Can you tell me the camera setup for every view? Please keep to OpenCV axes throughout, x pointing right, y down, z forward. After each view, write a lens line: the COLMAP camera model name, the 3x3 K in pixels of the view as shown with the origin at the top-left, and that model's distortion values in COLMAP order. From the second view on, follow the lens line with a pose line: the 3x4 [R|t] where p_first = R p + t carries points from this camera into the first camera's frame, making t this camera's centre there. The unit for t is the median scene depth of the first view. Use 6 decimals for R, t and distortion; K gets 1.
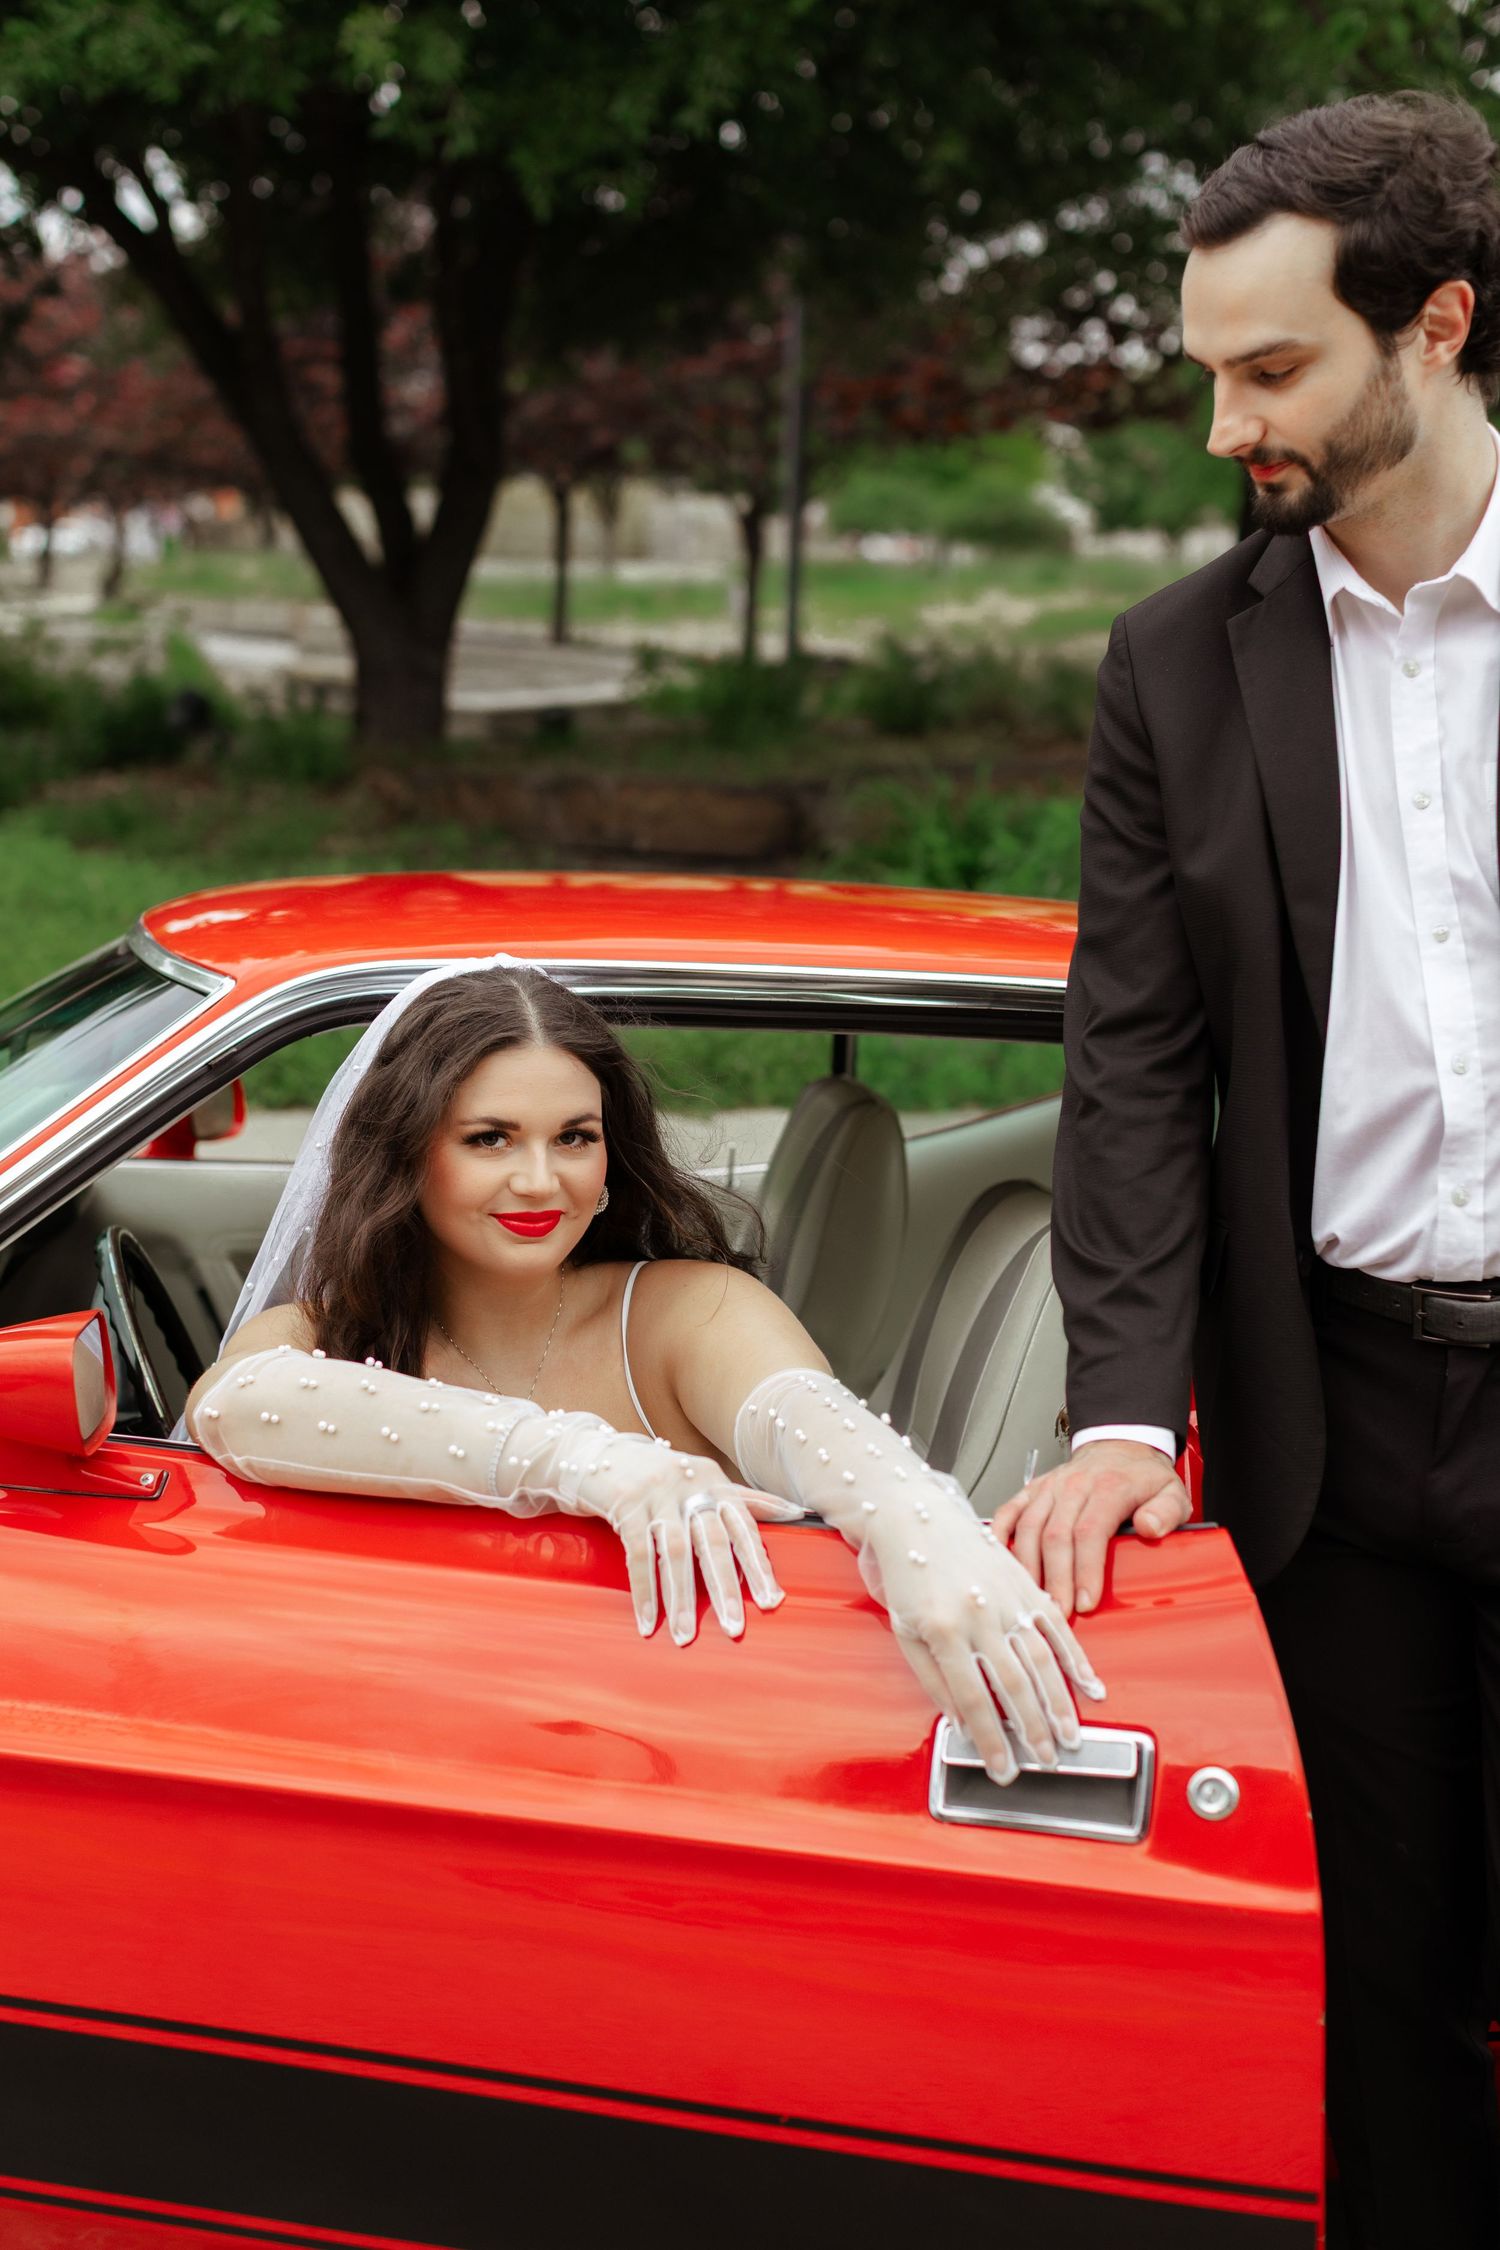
lens RADIAL K [[3314.8, 0, 750.8], [0, 3314.8, 1046.1], [0, 0, 1]] dist [0.301423, -1.783613]
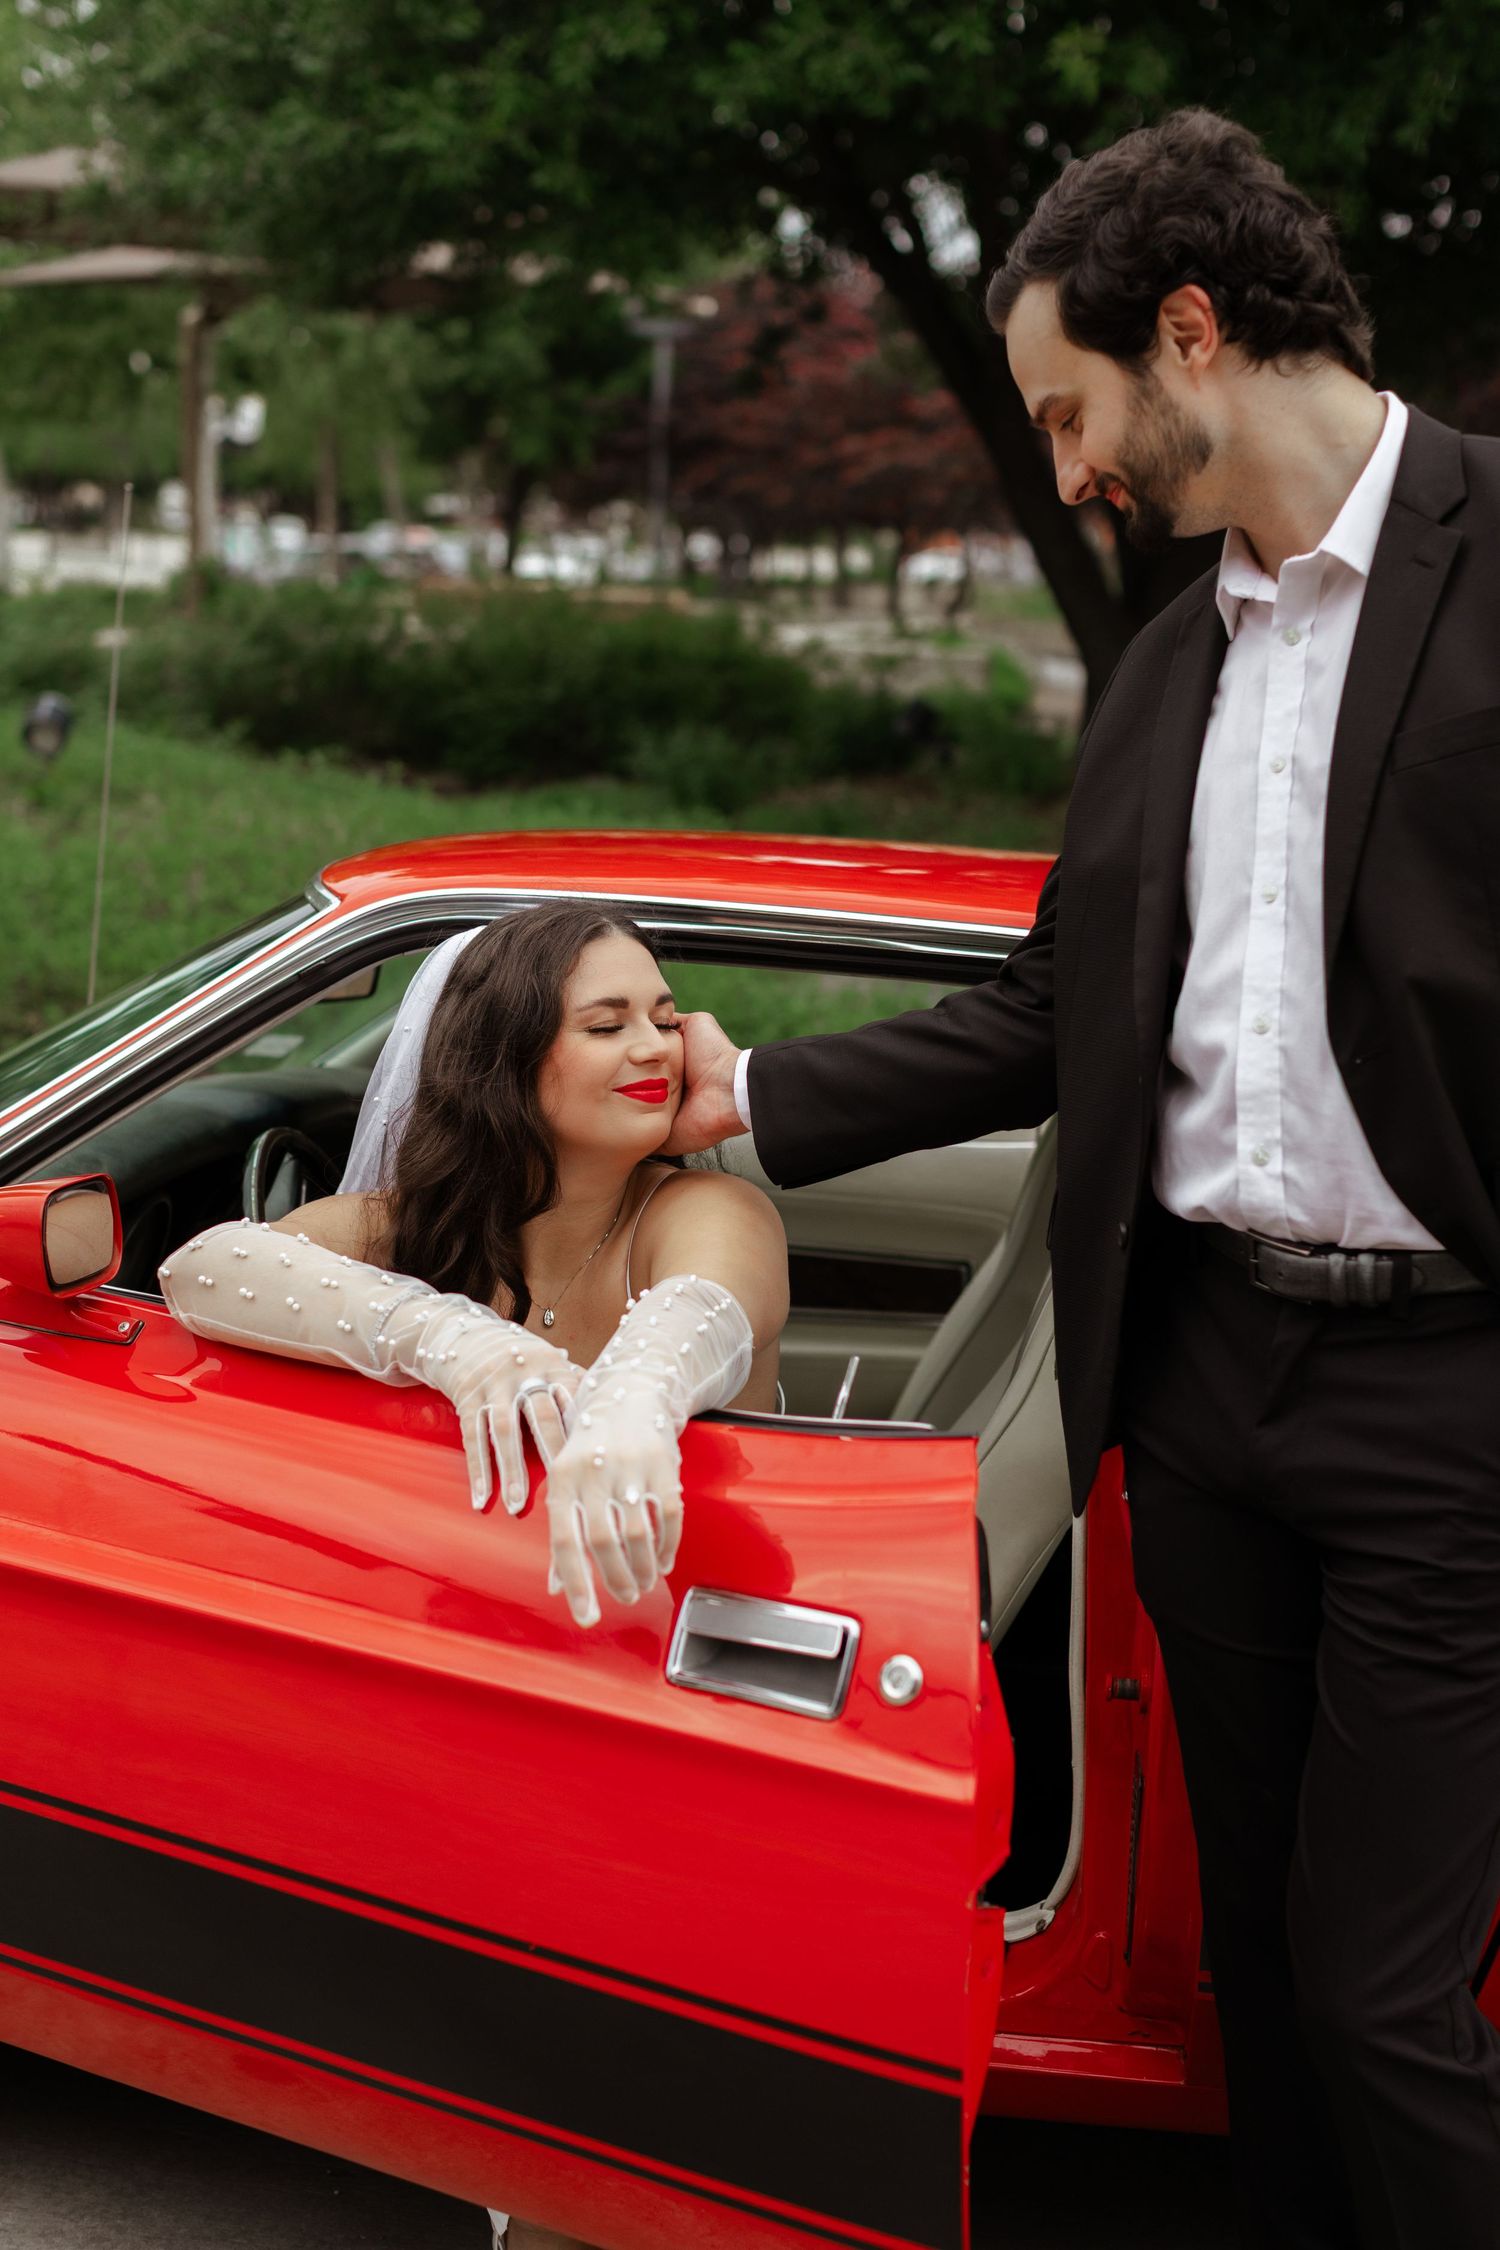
lens RADIAL K [[3343.6, 0, 732.5], [0, 3343.6, 1127.1], [0, 0, 1]] dist [0.030987, 0.100981]
pose [[0.965400, 0.070352, -0.251104, 0.295590], [-0.066660, 0.997506, 0.023187, 0.022543], [0.252109, -0.005646, 0.967682, -0.037231]]
